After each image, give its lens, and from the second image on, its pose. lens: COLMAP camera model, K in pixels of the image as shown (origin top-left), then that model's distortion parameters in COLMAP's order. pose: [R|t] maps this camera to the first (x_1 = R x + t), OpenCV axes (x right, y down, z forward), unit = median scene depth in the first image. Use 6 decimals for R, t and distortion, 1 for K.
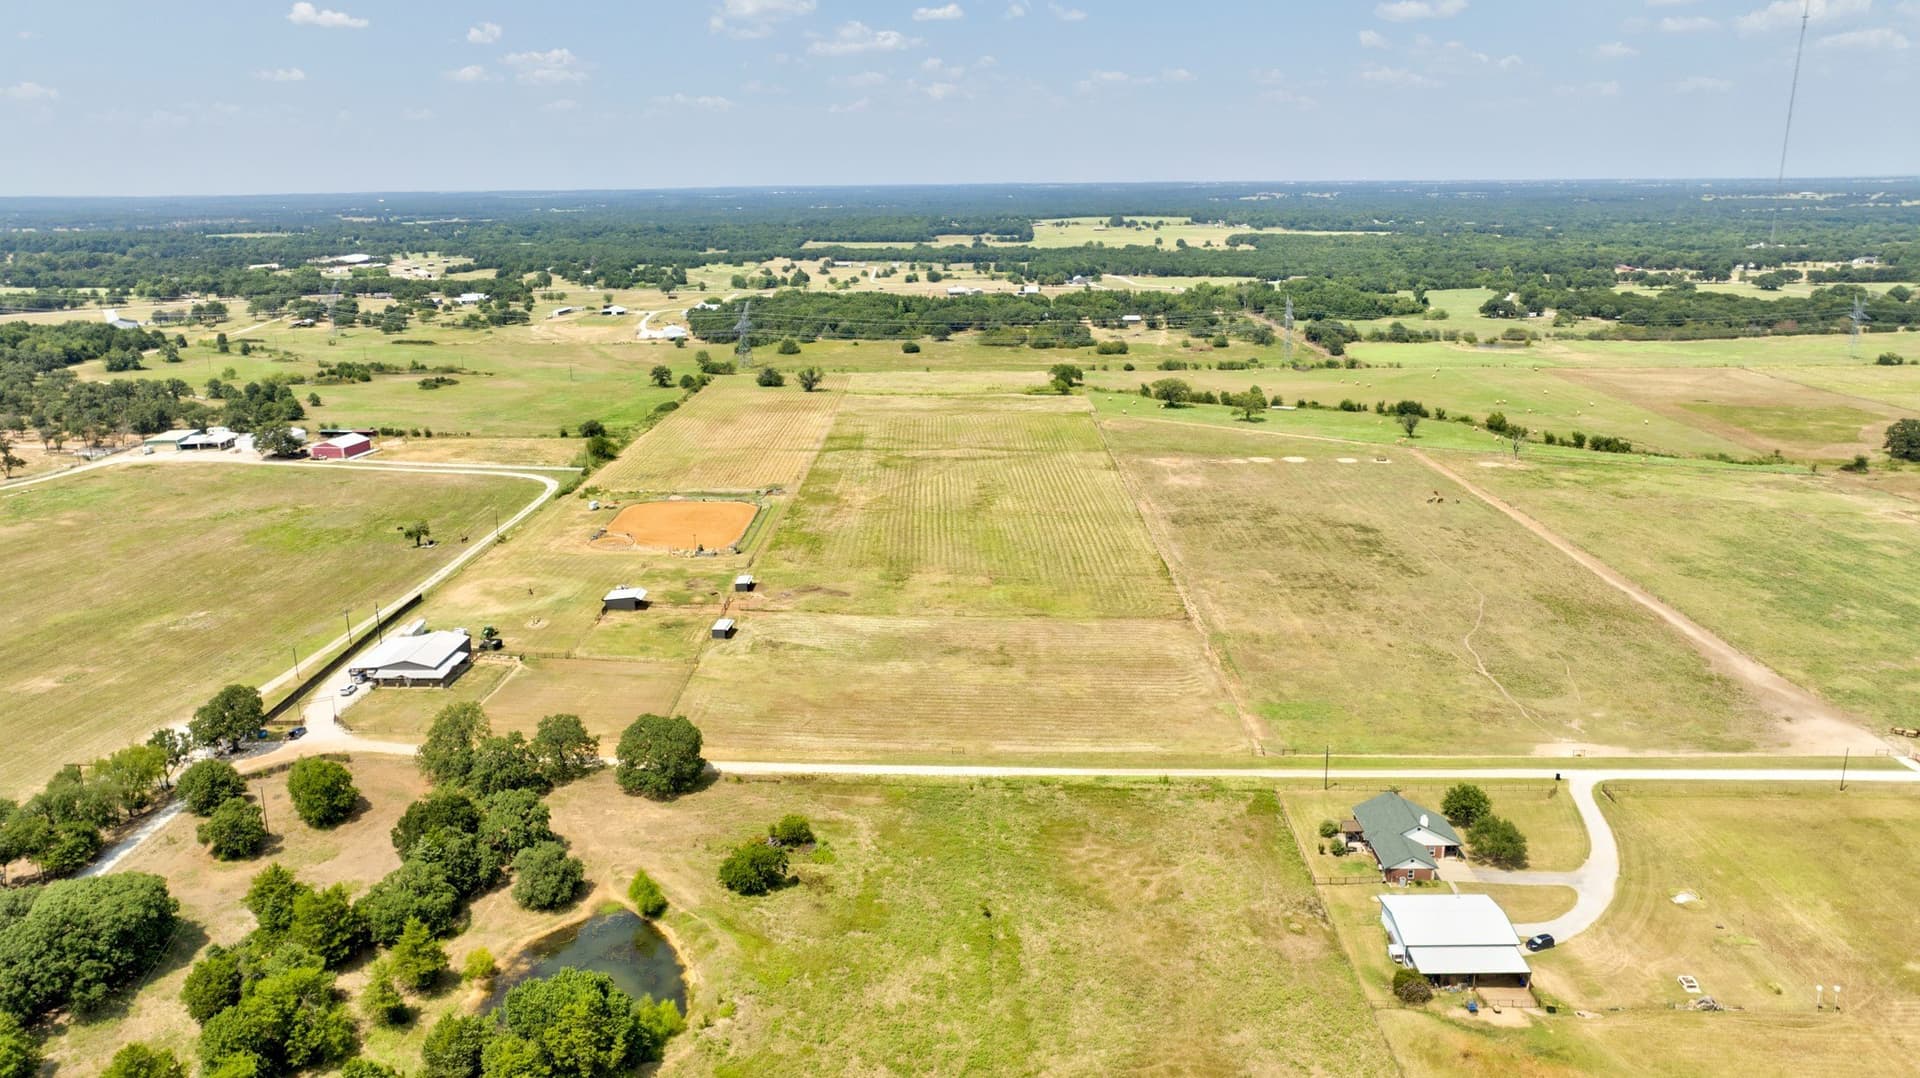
lens RADIAL K [[1358.1, 0, 967.6], [0, 1358.1, 533.3], [0, 0, 1]] dist [-0.036466, 0.034995]
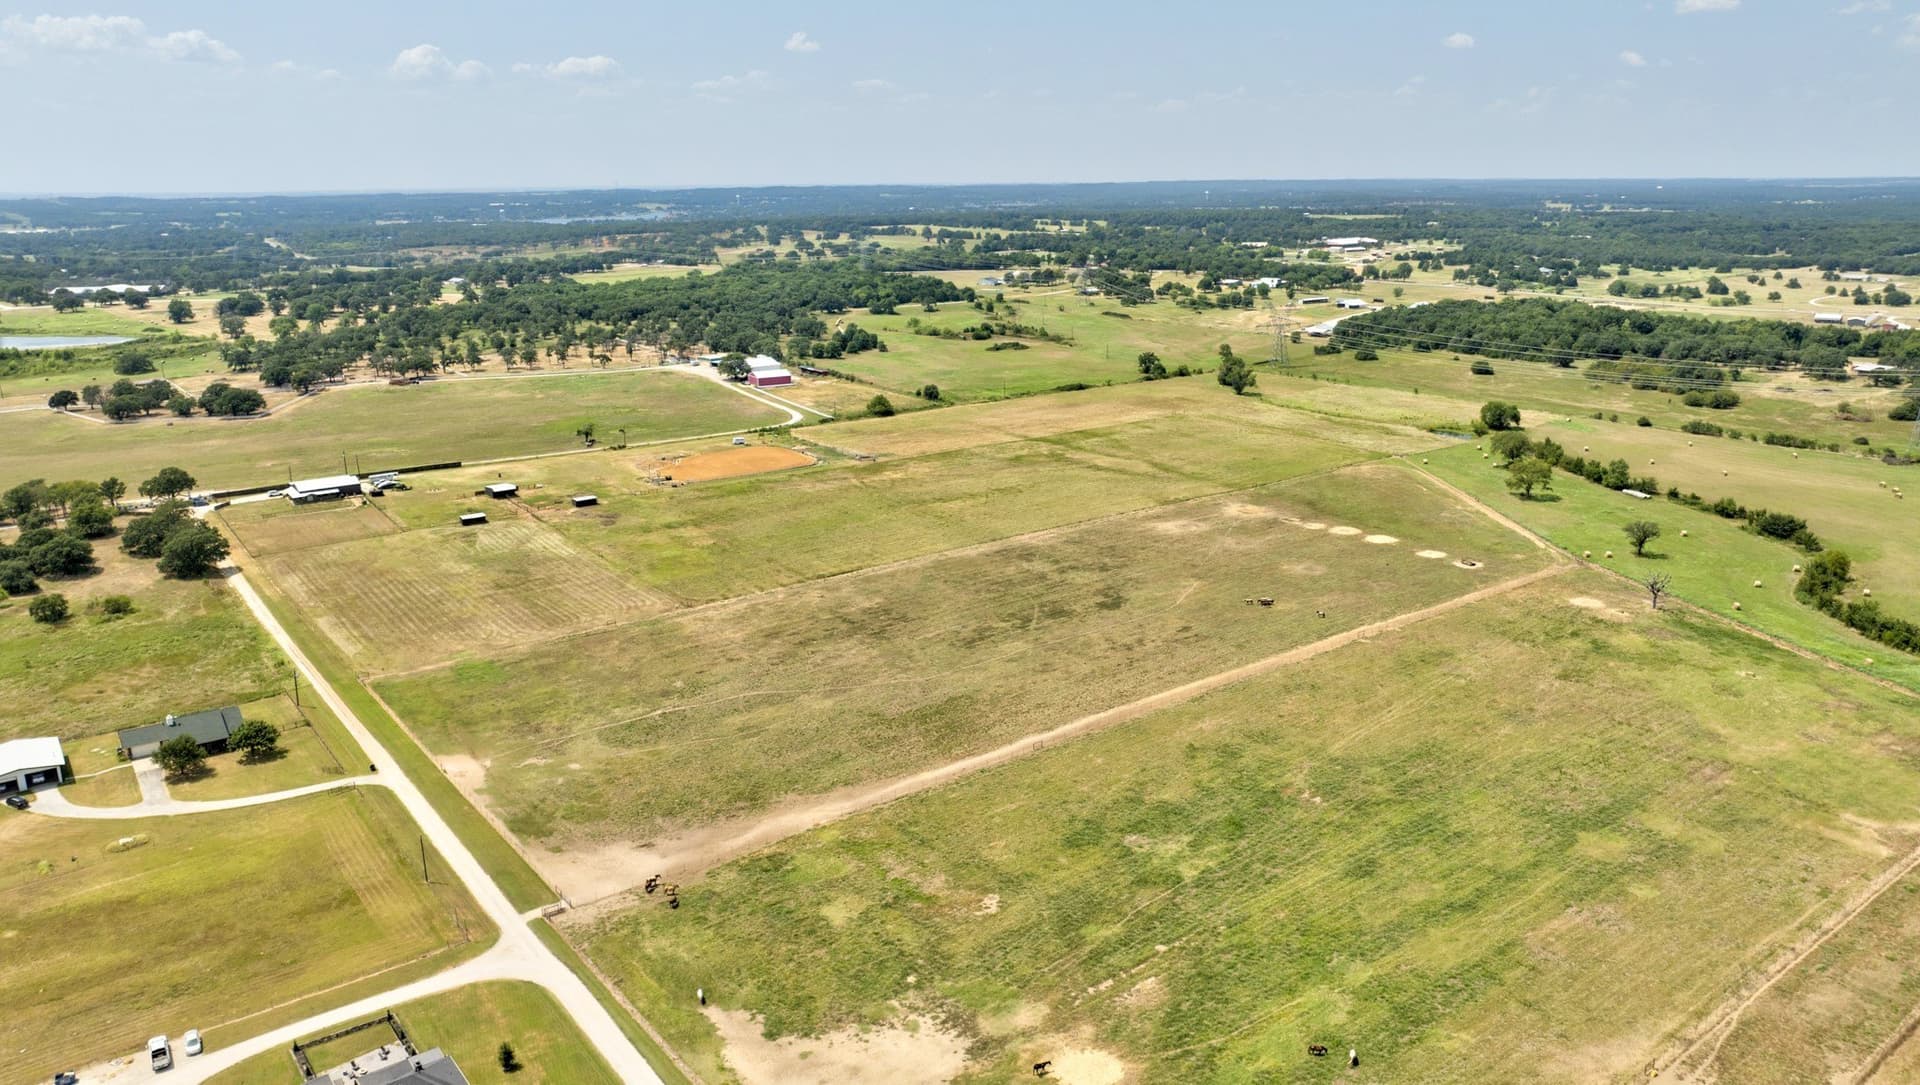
lens RADIAL K [[1363.3, 0, 964.6], [0, 1363.3, 555.9], [0, 0, 1]] dist [-0.037312, 0.037829]
pose [[0.615058, 0.218100, -0.757718, 0.787633], [-0.198514, 0.972861, 0.118888, -0.103377], [0.763083, 0.077295, 0.641662, 0.354492]]
